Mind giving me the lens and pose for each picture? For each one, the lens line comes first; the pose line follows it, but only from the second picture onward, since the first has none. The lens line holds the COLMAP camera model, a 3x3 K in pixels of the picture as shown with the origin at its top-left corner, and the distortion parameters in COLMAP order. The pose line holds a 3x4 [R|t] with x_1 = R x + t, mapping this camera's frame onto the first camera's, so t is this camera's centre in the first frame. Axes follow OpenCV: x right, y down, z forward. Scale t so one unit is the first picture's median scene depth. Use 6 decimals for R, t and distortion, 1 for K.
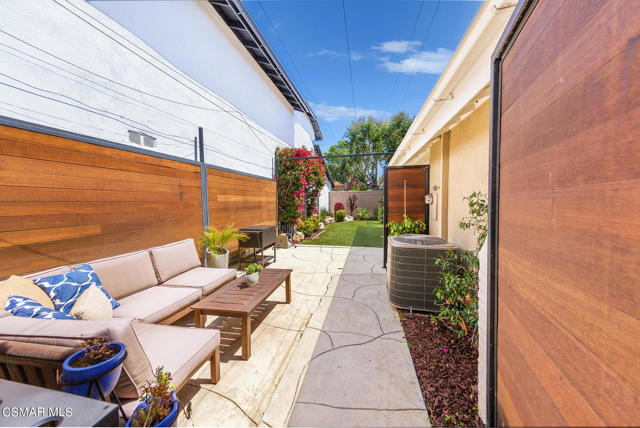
lens RADIAL K [[226.4, 0, 326.4], [0, 226.4, 207.9], [0, 0, 1]] dist [0.001053, -0.000069]
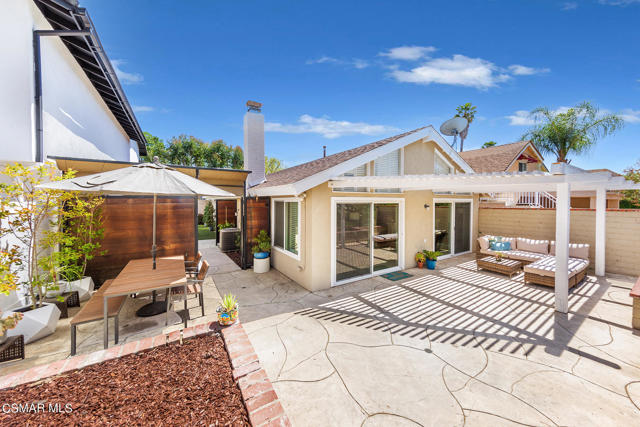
lens RADIAL K [[226.4, 0, 326.4], [0, 226.4, 207.4], [0, 0, 1]] dist [0.001053, -0.000069]
pose [[0.724267, -0.008048, 0.689472, -0.130852], [0.021750, 0.999701, -0.011179, -0.015155], [-0.689176, 0.023093, 0.724226, -0.358938]]
